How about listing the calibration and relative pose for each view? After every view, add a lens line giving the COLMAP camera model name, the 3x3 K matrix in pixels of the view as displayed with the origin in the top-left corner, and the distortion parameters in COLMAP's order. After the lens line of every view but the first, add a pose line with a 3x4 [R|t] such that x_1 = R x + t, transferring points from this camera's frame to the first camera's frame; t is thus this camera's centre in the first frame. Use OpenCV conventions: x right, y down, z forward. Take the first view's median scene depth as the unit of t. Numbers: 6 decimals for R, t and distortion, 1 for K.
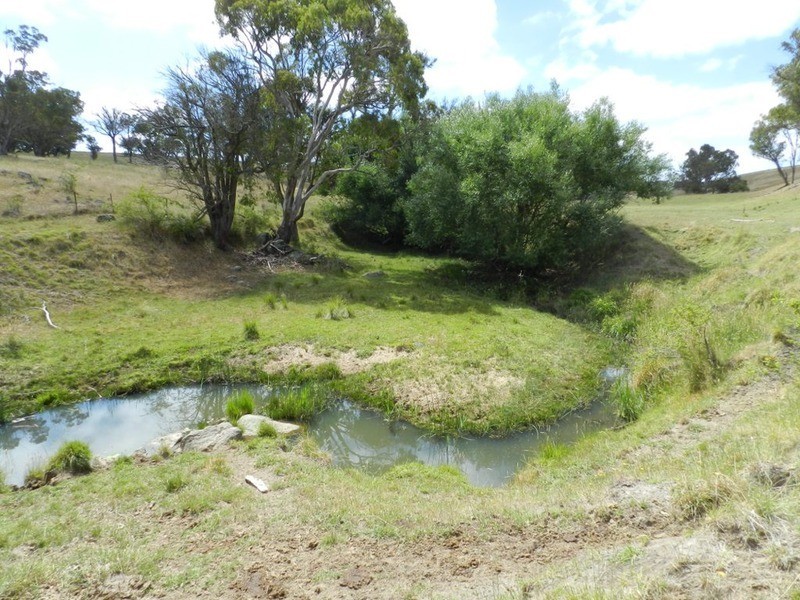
lens RADIAL K [[565.6, 0, 399.5], [0, 565.6, 299.4], [0, 0, 1]] dist [0.036270, -0.001363]
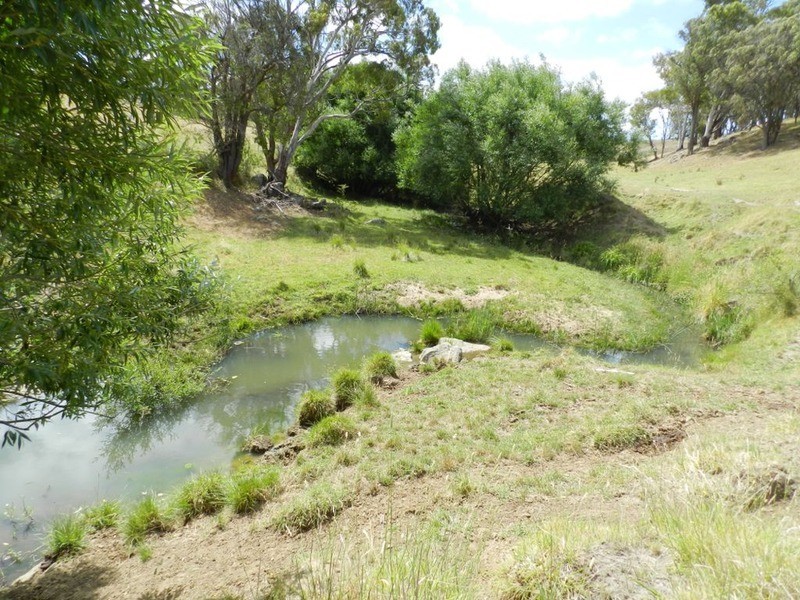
lens RADIAL K [[565.6, 0, 400.8], [0, 565.6, 301.4], [0, 0, 1]] dist [0.036270, -0.001363]
pose [[0.973331, 0.012215, 0.229079, -0.295590], [-0.033184, 0.995576, 0.087908, 0.011641], [-0.226992, -0.093166, 0.969430, -0.062029]]
